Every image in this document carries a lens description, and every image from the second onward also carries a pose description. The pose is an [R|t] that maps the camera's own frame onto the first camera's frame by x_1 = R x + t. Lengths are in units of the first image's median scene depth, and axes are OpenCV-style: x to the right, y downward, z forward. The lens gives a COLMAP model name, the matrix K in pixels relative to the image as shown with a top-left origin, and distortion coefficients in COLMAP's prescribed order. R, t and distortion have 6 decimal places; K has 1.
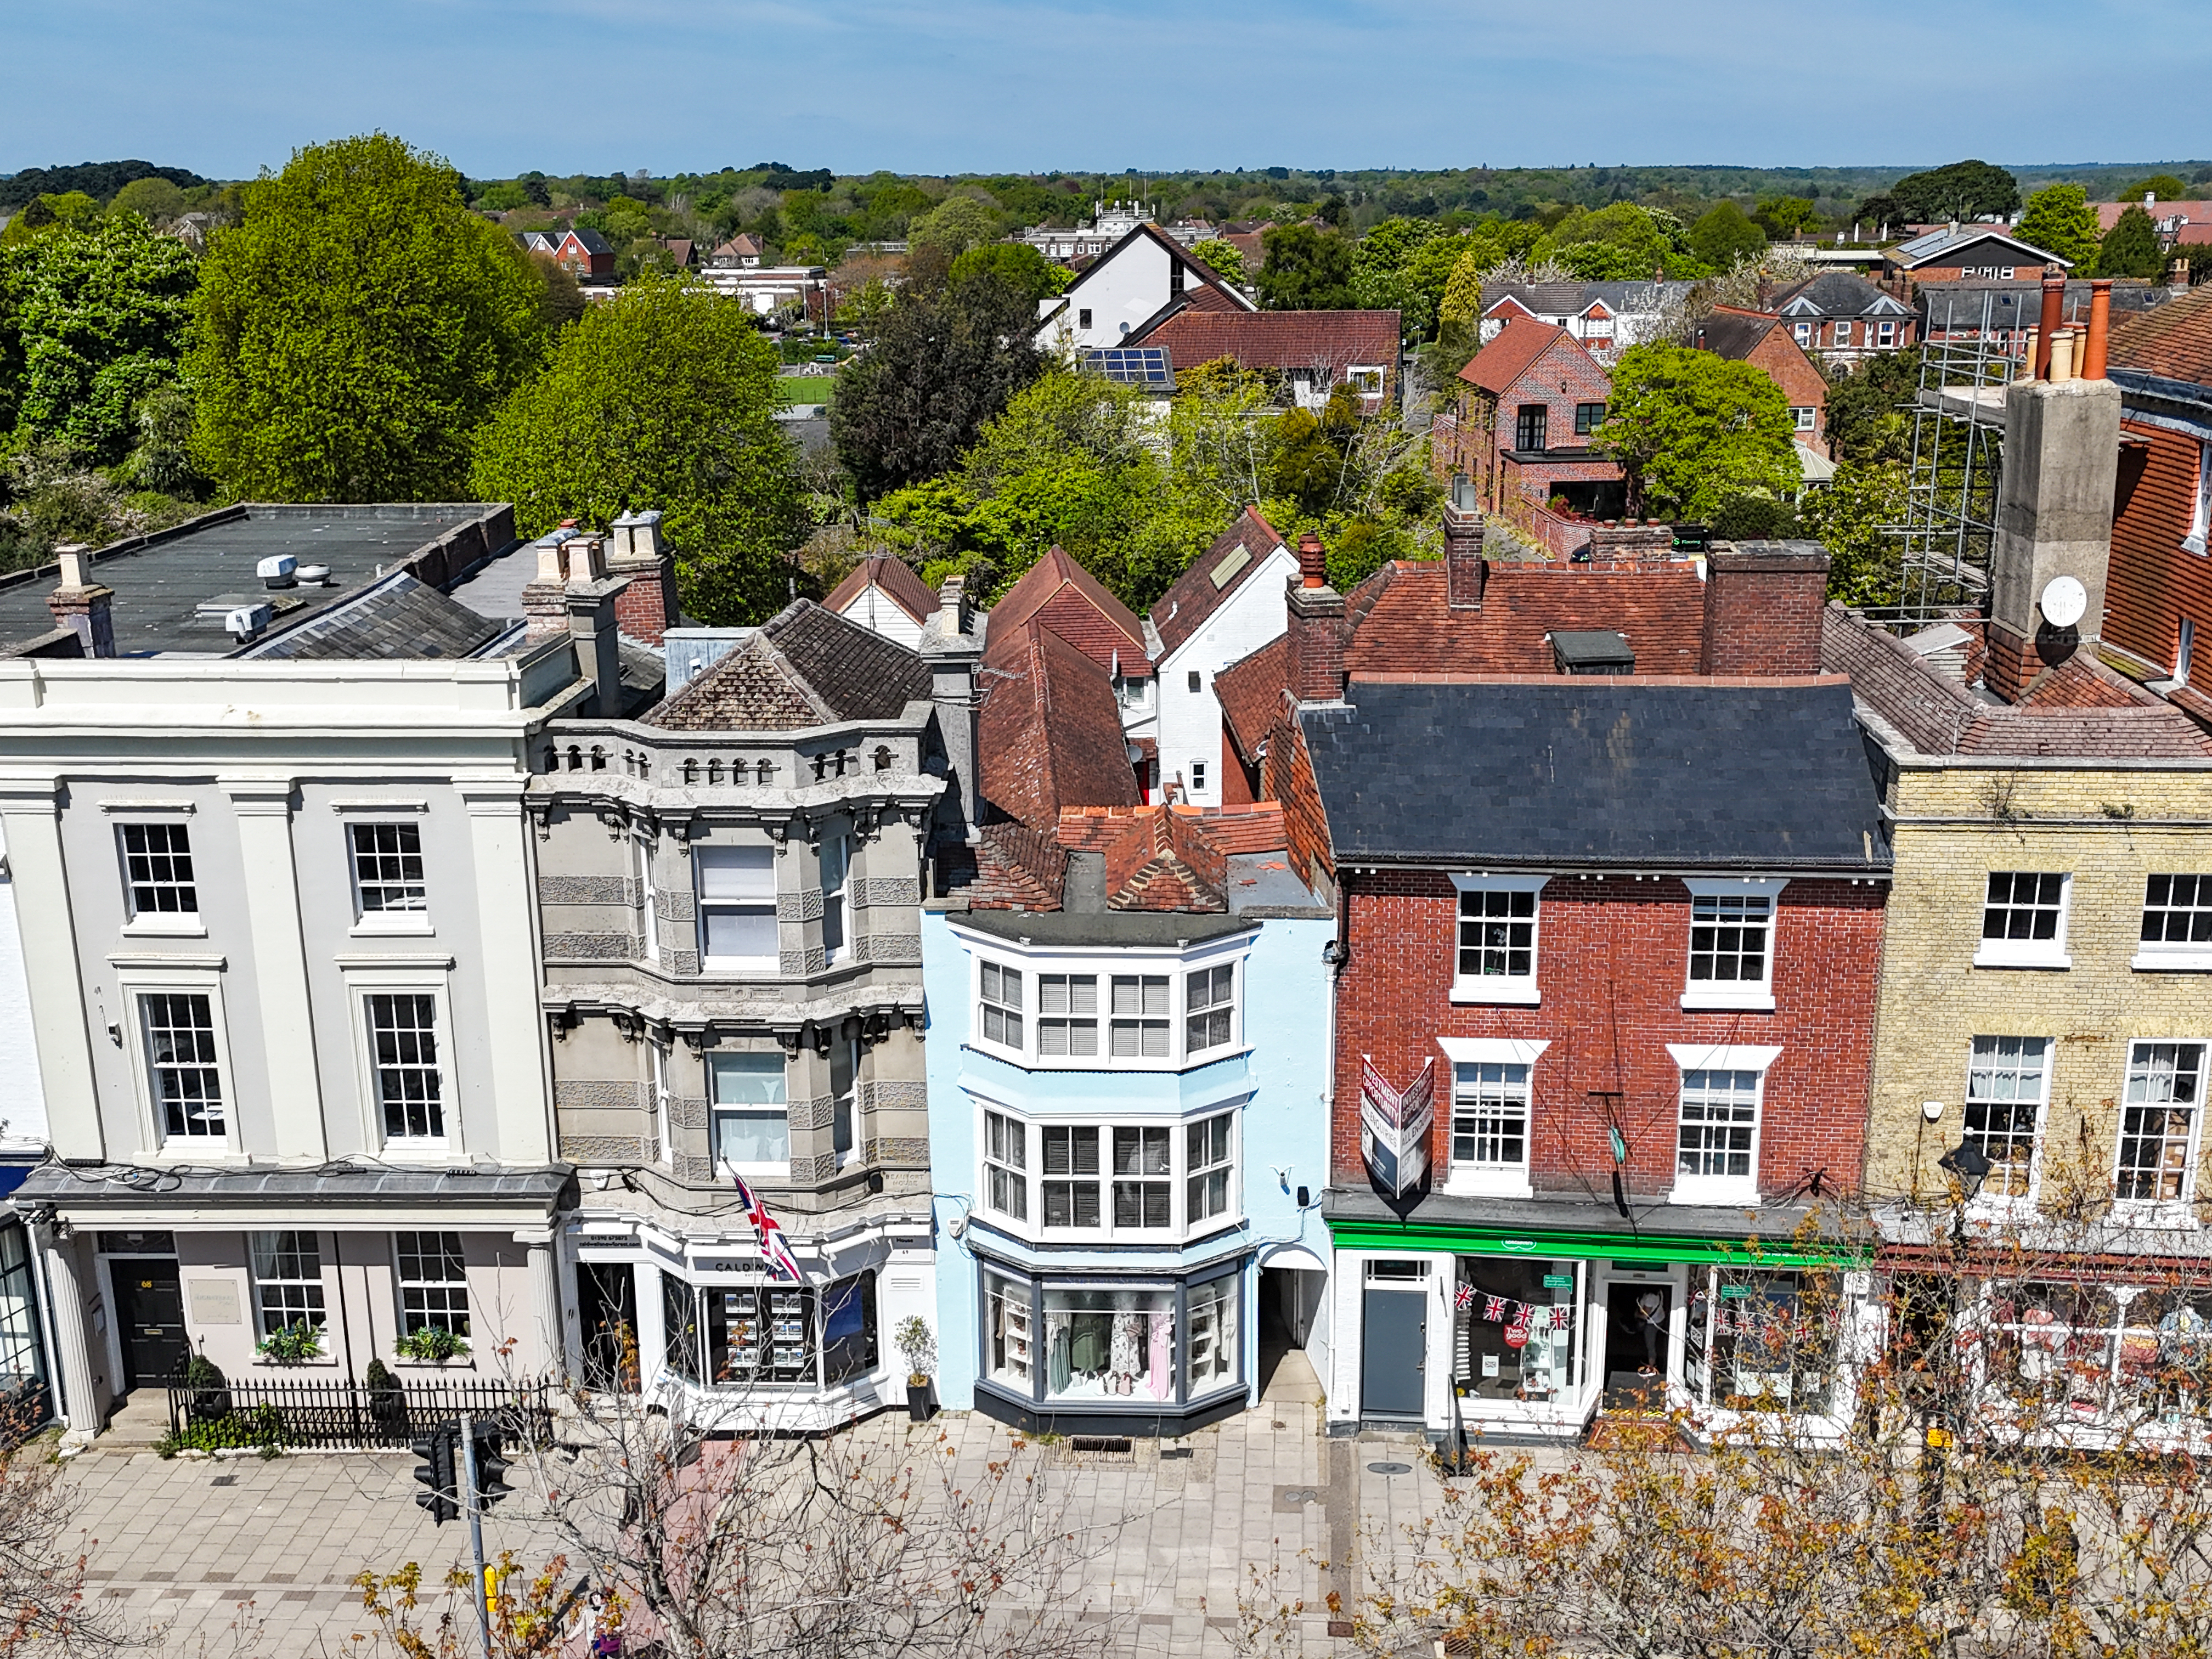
lens RADIAL K [[2277.1, 0, 1117.0], [0, 2277.1, 821.3], [0, 0, 1]] dist [0.038271, 0.000000]
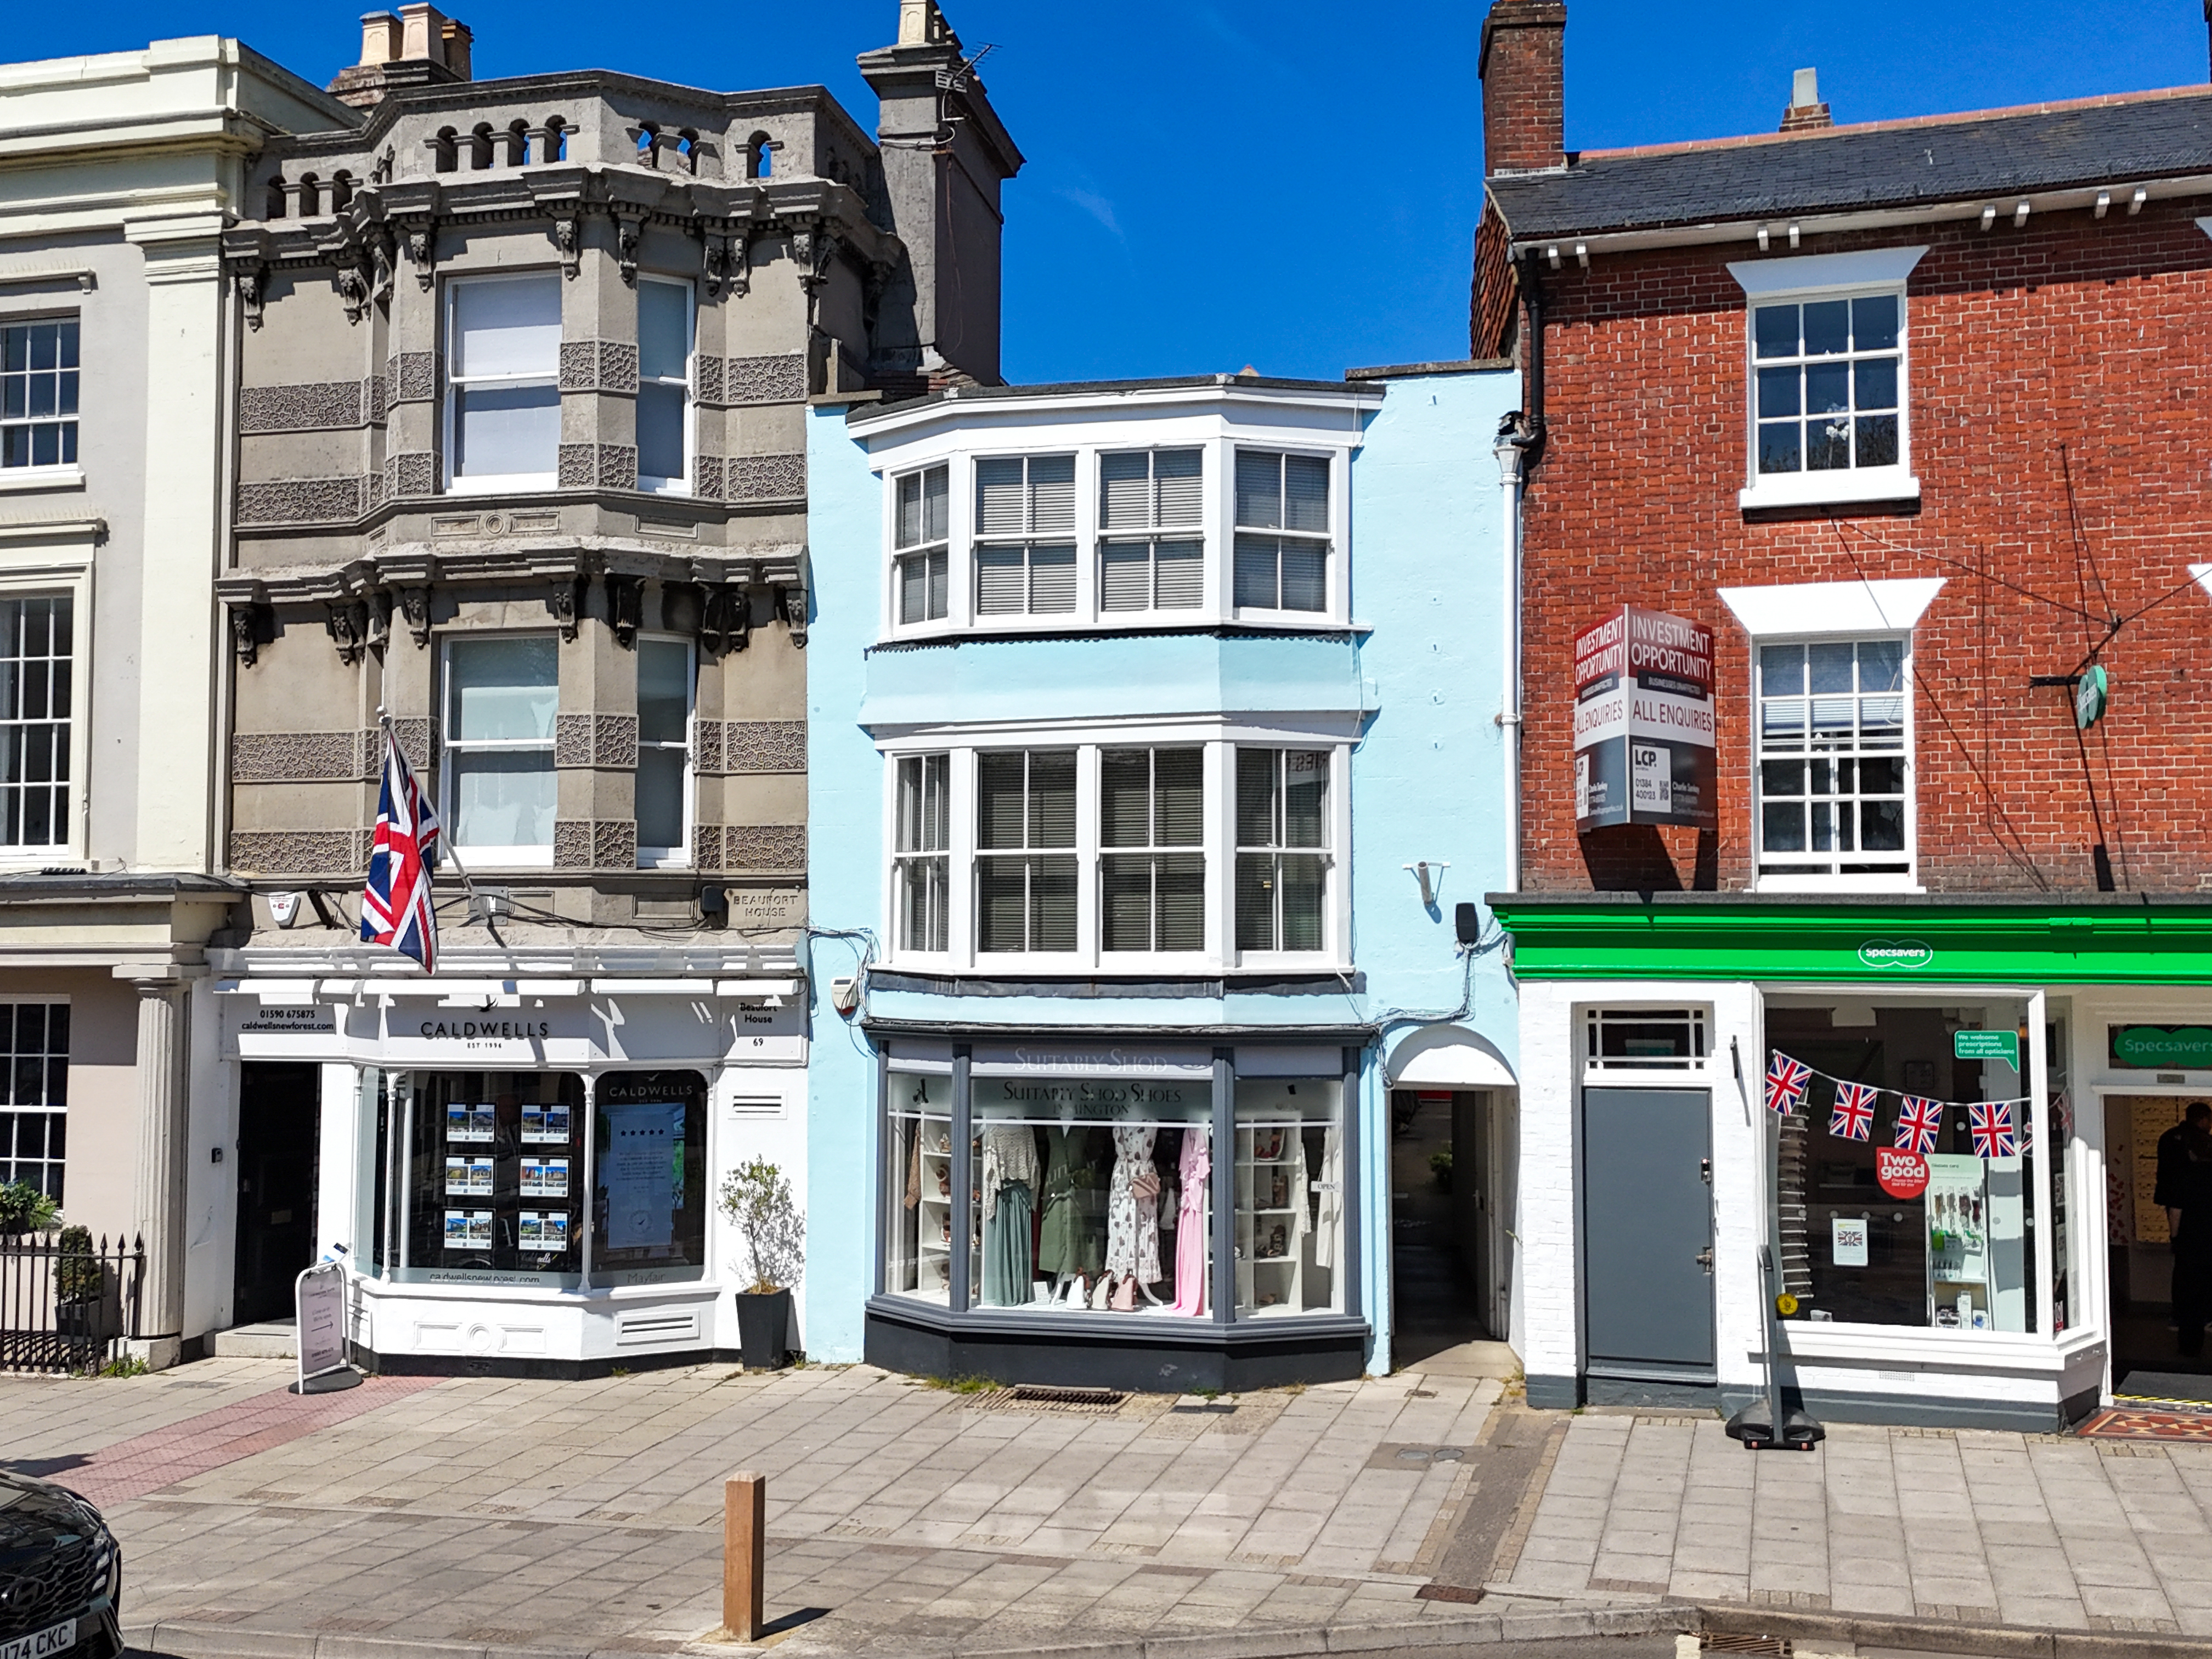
lens RADIAL K [[2277.1, 0, 1090.8], [0, 2277.1, 834.4], [0, 0, 1]] dist [0.038271, 0.000000]
pose [[0.976455, -0.000481, -0.215721, 0.112008], [-0.068918, 0.946896, -0.314067, 0.321269], [0.204416, 0.321539, 0.924568, 0.497227]]
